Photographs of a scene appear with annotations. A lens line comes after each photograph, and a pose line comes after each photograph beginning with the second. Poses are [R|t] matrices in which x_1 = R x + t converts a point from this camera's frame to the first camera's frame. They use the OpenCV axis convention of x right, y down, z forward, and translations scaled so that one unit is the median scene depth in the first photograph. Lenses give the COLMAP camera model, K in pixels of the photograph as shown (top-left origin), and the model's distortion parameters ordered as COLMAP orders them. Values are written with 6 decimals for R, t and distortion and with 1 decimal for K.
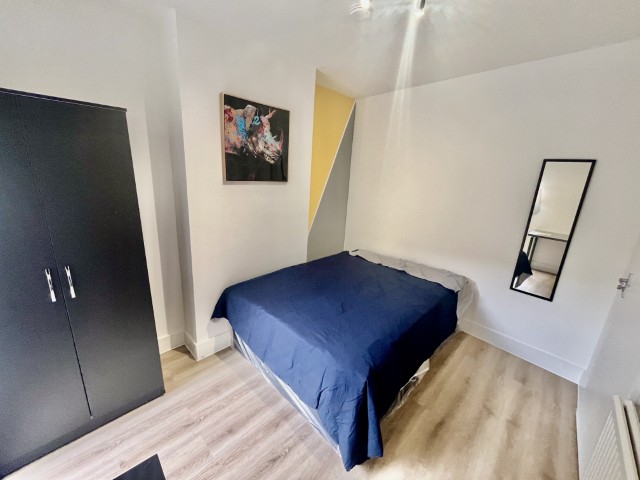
lens RADIAL K [[258.9, 0, 324.4], [0, 258.9, 242.0], [0, 0, 1]] dist [-0.002547, -0.000750]
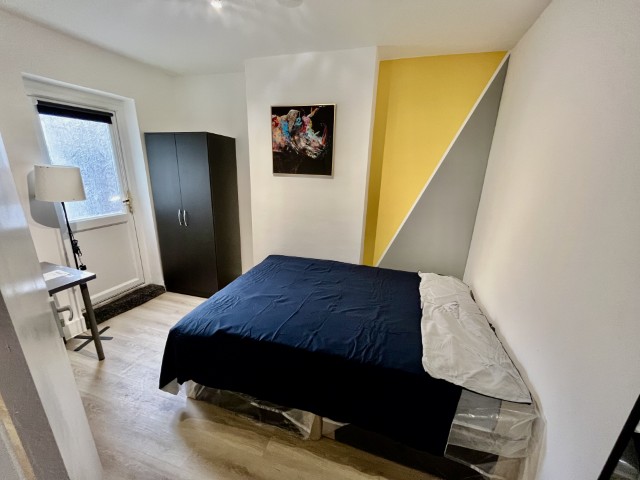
lens RADIAL K [[258.9, 0, 309.6], [0, 258.9, 239.9], [0, 0, 1]] dist [-0.002547, -0.000750]
pose [[0.461884, 0.218404, -0.859630, 0.854883], [-0.231517, 0.965295, 0.120854, -0.107618], [0.856191, 0.143199, 0.496418, 0.532569]]
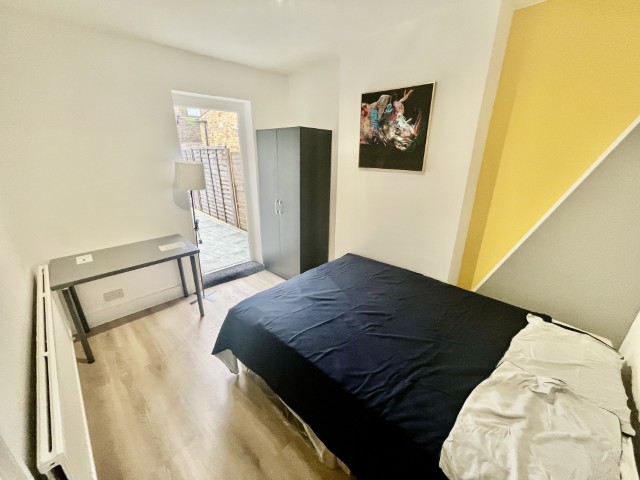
lens RADIAL K [[258.9, 0, 311.4], [0, 258.9, 241.6], [0, 0, 1]] dist [-0.002547, -0.000750]
pose [[-0.014062, 0.291333, -0.956518, 0.842874], [-0.263019, 0.921847, 0.284639, -0.193102], [0.964688, 0.255585, 0.063663, 0.761151]]
